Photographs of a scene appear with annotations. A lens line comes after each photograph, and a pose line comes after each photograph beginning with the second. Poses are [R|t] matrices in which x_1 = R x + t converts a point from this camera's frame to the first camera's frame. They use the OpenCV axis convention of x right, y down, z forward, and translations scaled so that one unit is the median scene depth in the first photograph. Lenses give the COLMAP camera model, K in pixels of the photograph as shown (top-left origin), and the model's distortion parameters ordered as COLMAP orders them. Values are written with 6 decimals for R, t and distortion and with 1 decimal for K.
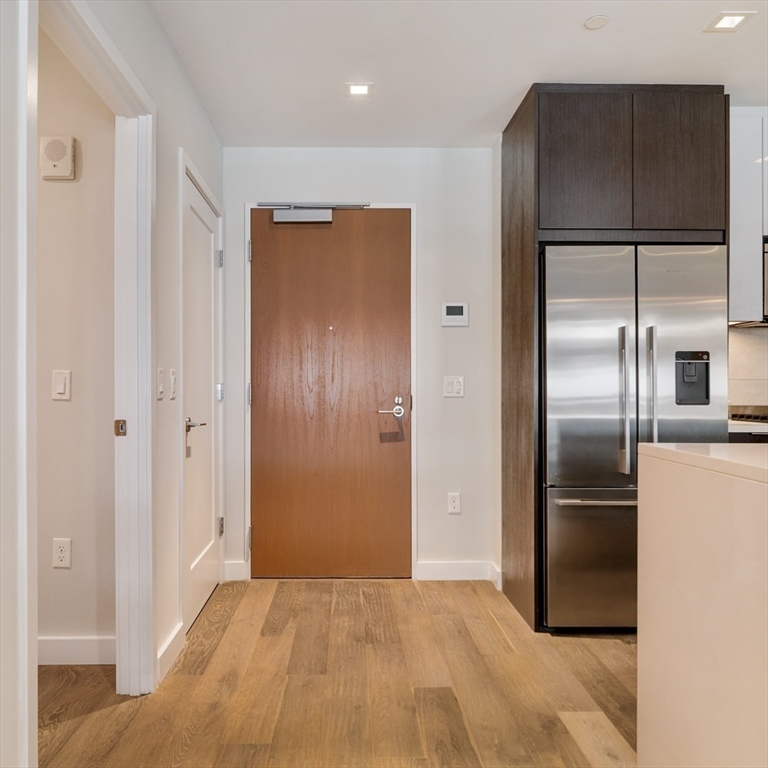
lens RADIAL K [[689.6, 0, 342.0], [0, 689.6, 384.7], [0, 0, 1]] dist [-0.001134, -0.004817]
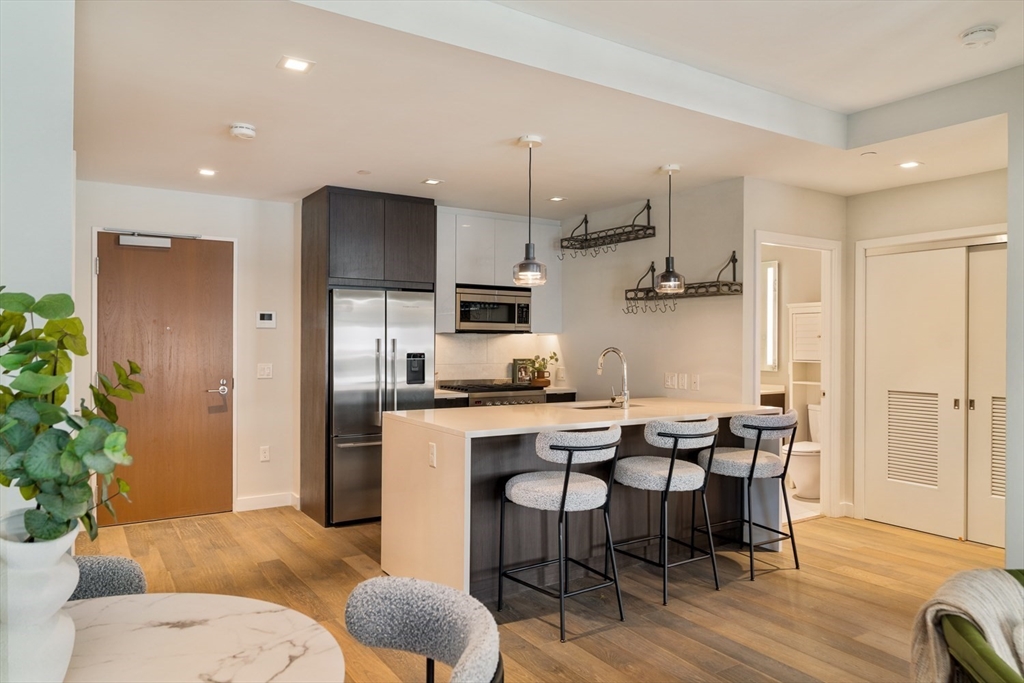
lens RADIAL K [[683.9, 0, 512.0], [0, 683.9, 341.5], [0, 0, 1]] dist [0.000279, -0.000361]
pose [[0.842063, 0.004108, 0.539363, -0.199254], [-0.006297, 0.999978, 0.002214, -0.076294], [-0.539342, -0.005260, 0.842071, -0.533967]]
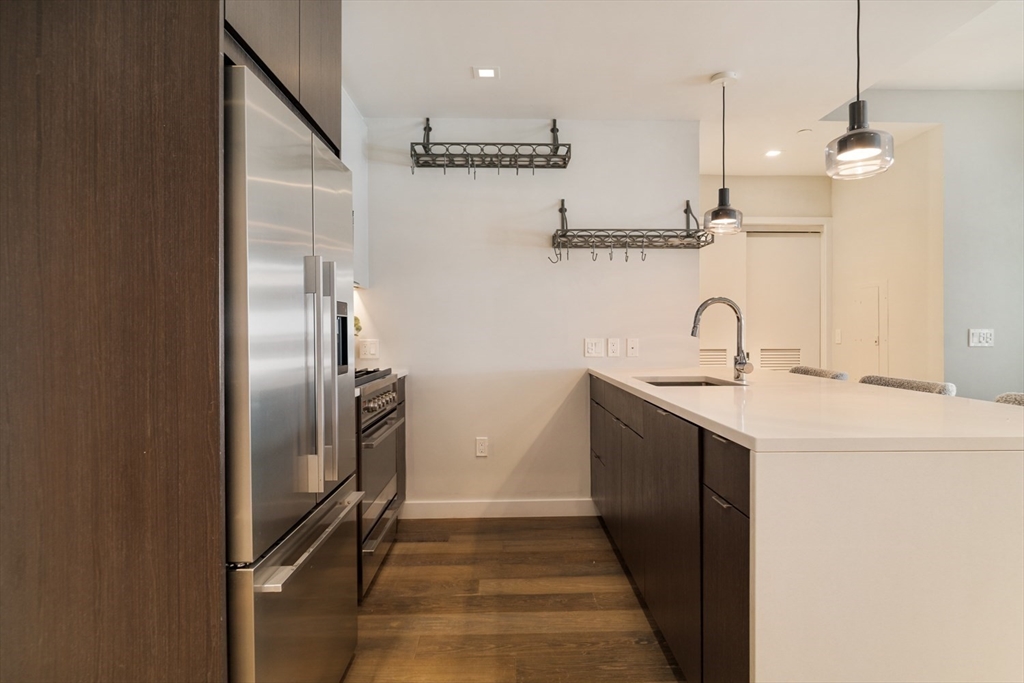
lens RADIAL K [[566.7, 0, 512.0], [0, 566.7, 341.5], [0, 0, 1]] dist [-0.001238, 0.000249]
pose [[-0.033070, -0.013351, 0.999364, -0.111105], [-0.003338, 0.999907, 0.013247, -0.011788], [-0.999447, -0.002898, -0.033111, 0.750271]]
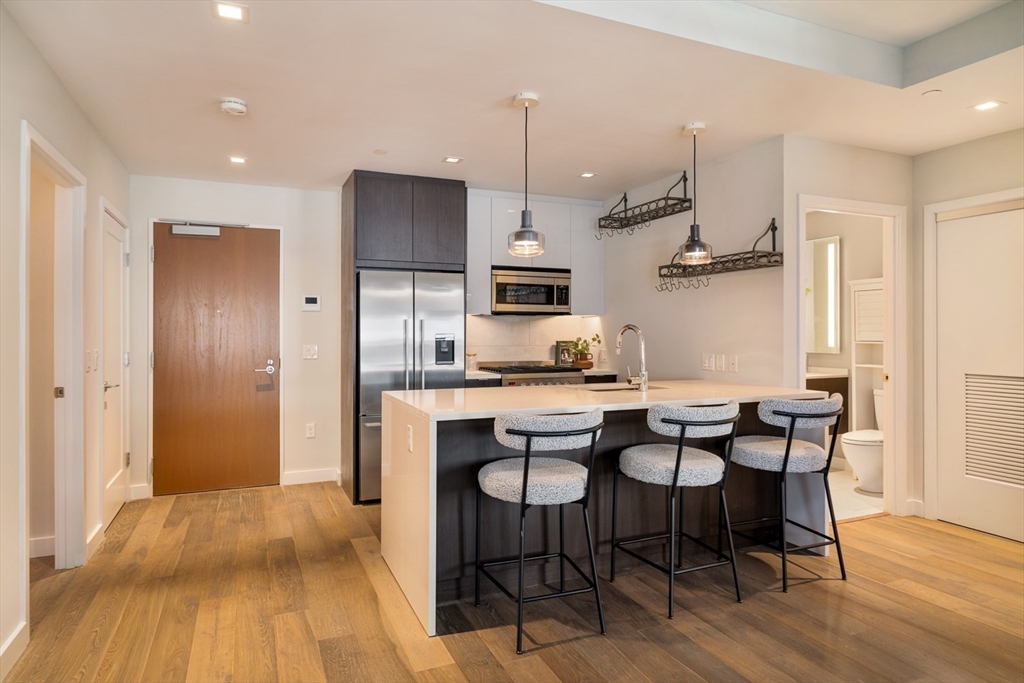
lens RADIAL K [[610.2, 0, 505.4], [0, 610.2, 328.7], [0, 0, 1]] dist [-0.001905, 0.000662]
pose [[0.918457, 0.001456, 0.395519, 0.034335], [-0.000933, 0.999998, -0.001515, -0.054543], [-0.395521, 0.001023, 0.918457, -0.439813]]
